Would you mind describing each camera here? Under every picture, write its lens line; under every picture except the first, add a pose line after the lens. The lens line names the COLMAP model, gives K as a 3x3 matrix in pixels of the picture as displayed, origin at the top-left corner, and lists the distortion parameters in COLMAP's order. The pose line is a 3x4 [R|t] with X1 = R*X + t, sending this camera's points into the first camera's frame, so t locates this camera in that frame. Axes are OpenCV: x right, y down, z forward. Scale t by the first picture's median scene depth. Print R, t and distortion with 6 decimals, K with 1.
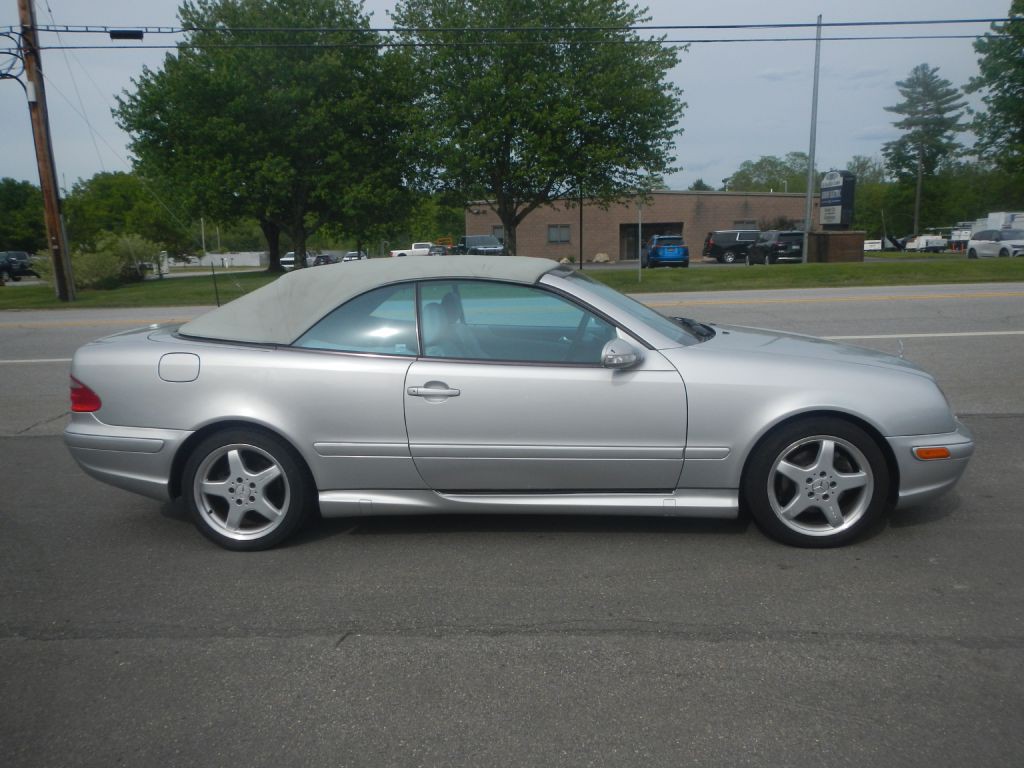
lens RADIAL K [[836.8, 0, 510.9], [0, 836.8, 384.9], [0, 0, 1]] dist [-0.002327, -0.008479]
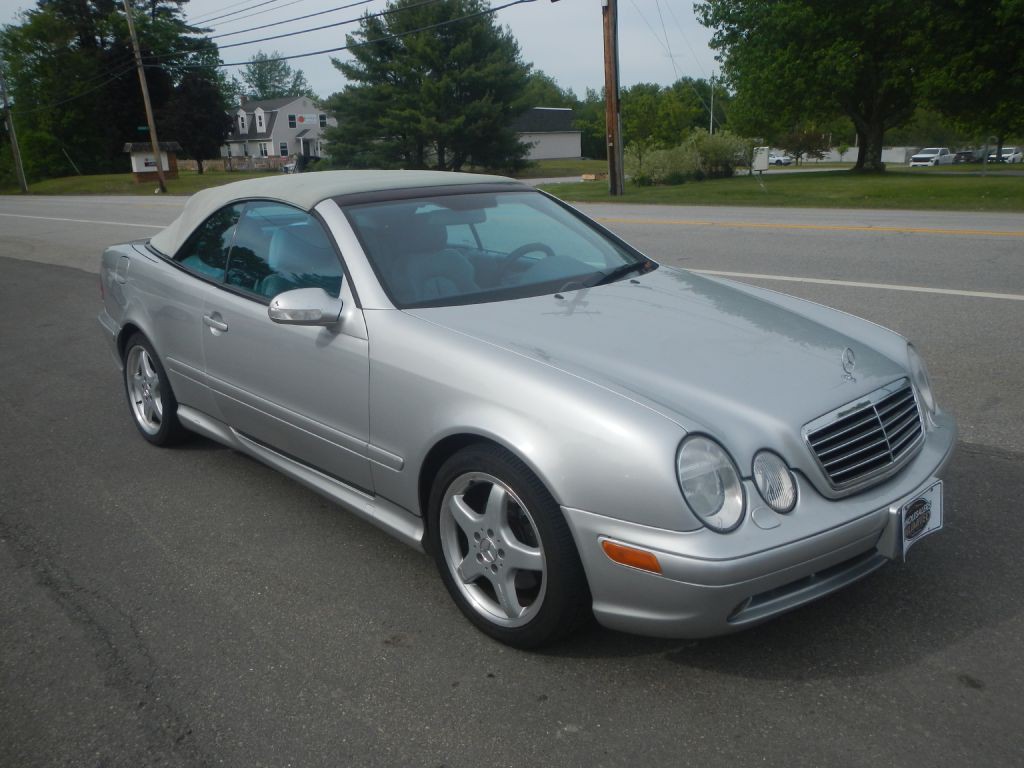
lens RADIAL K [[836.9, 0, 512.0], [0, 836.9, 384.0], [0, 0, 1]] dist [-0.006339, -0.001433]
pose [[0.737132, 0.185159, -0.649887, 0.122734], [-0.106388, 0.981533, 0.158978, -0.017295], [0.667322, -0.048047, 0.743218, 0.084121]]
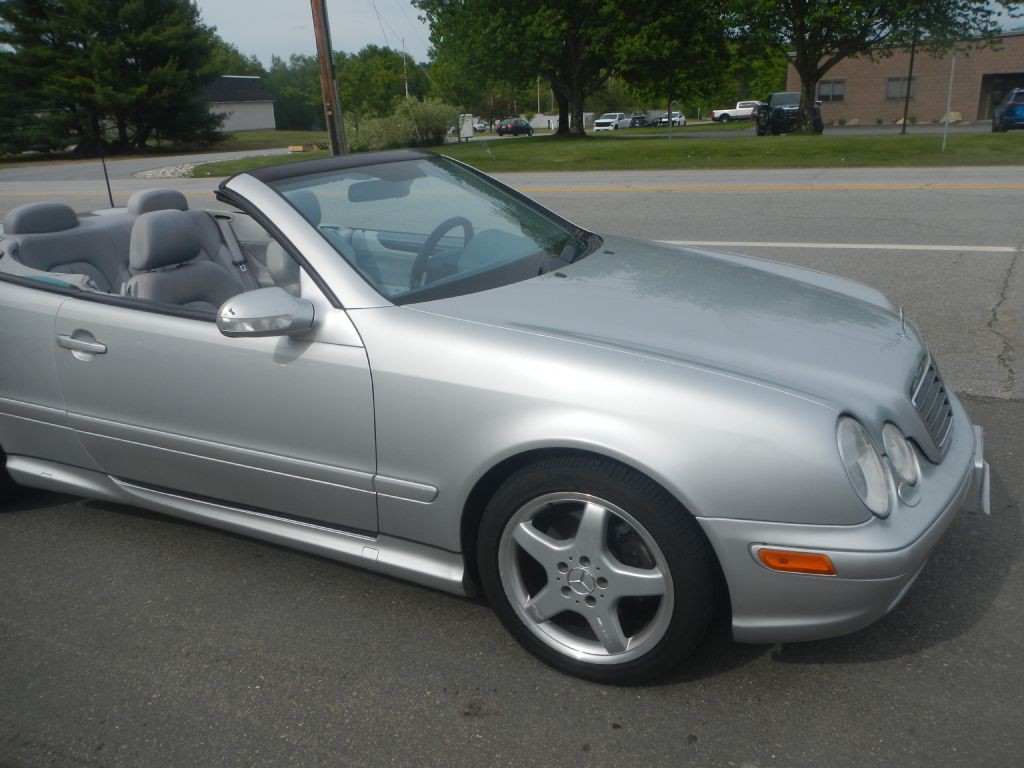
lens RADIAL K [[840.9, 0, 508.5], [0, 840.9, 384.5], [0, 0, 1]] dist [-0.011299, 0.001150]
pose [[0.923263, 0.107471, -0.368830, 0.080966], [-0.048610, 0.985038, 0.165343, -0.014800], [0.381081, -0.134726, 0.914673, 0.077603]]
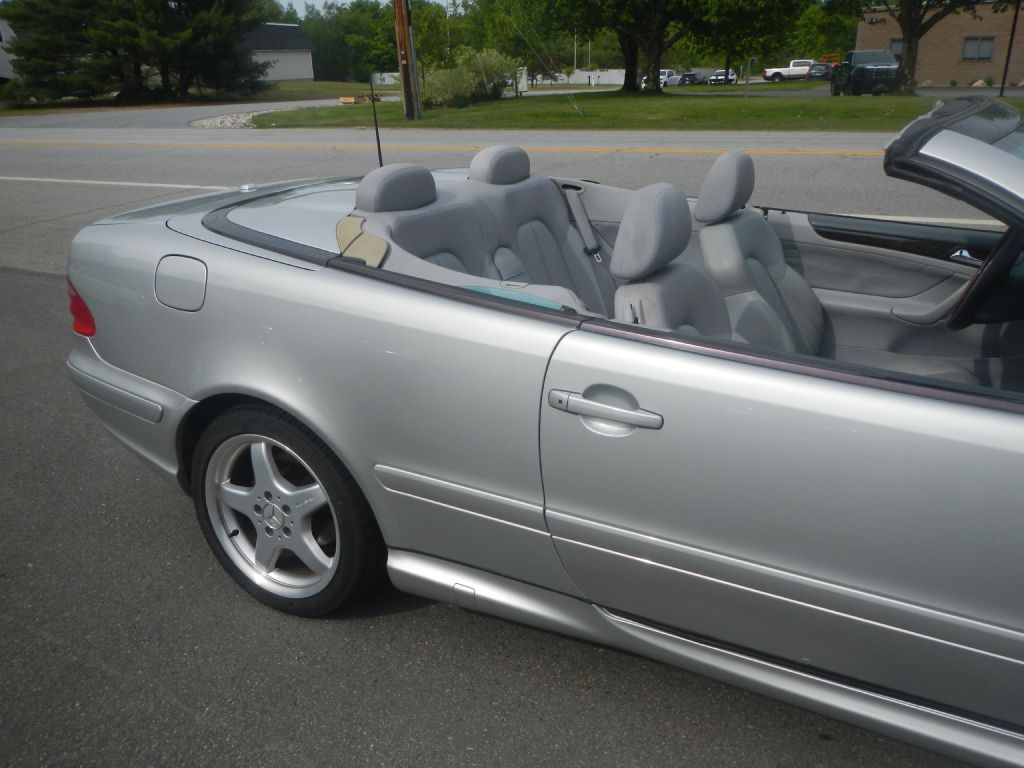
lens RADIAL K [[835.9, 0, 517.1], [0, 835.9, 385.8], [0, 0, 1]] dist [-0.002919, -0.005818]
pose [[0.914509, 0.149339, -0.375993, 0.004218], [-0.070160, 0.973837, 0.216148, -0.014784], [0.398435, -0.171290, 0.901060, 0.095712]]
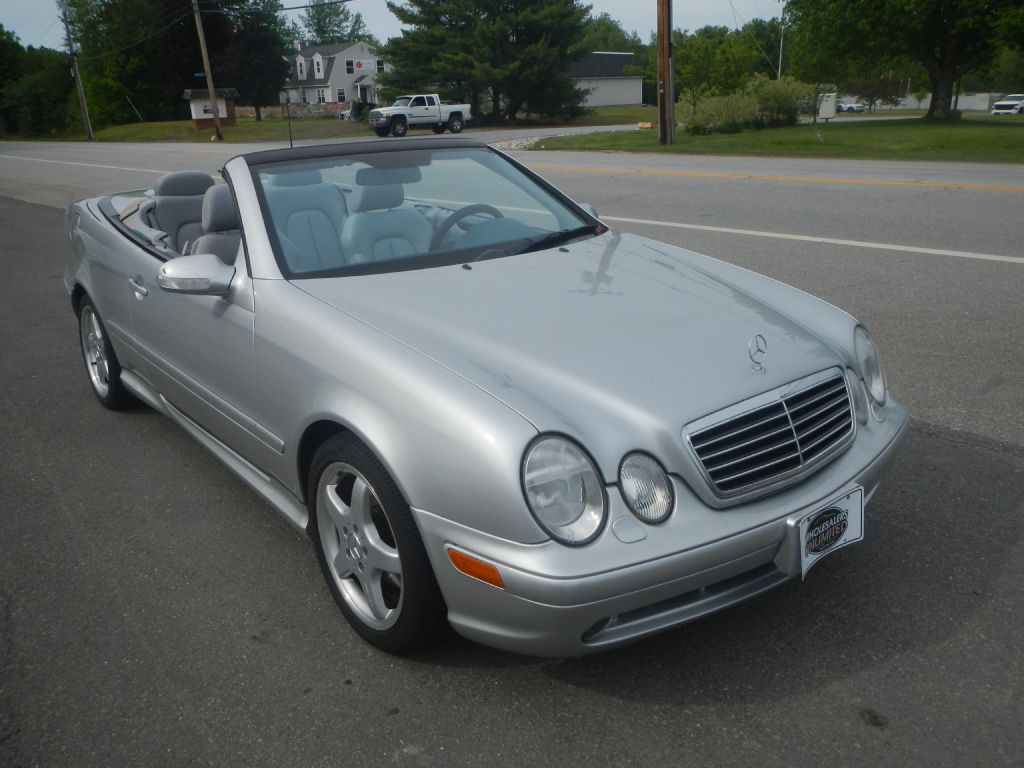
lens RADIAL K [[836.8, 0, 510.9], [0, 836.8, 384.9], [0, 0, 1]] dist [-0.002327, -0.008479]
pose [[0.685881, 0.239889, -0.687038, 0.130380], [-0.113427, 0.967807, 0.224687, -0.021595], [0.718820, -0.076180, 0.691010, 0.105972]]
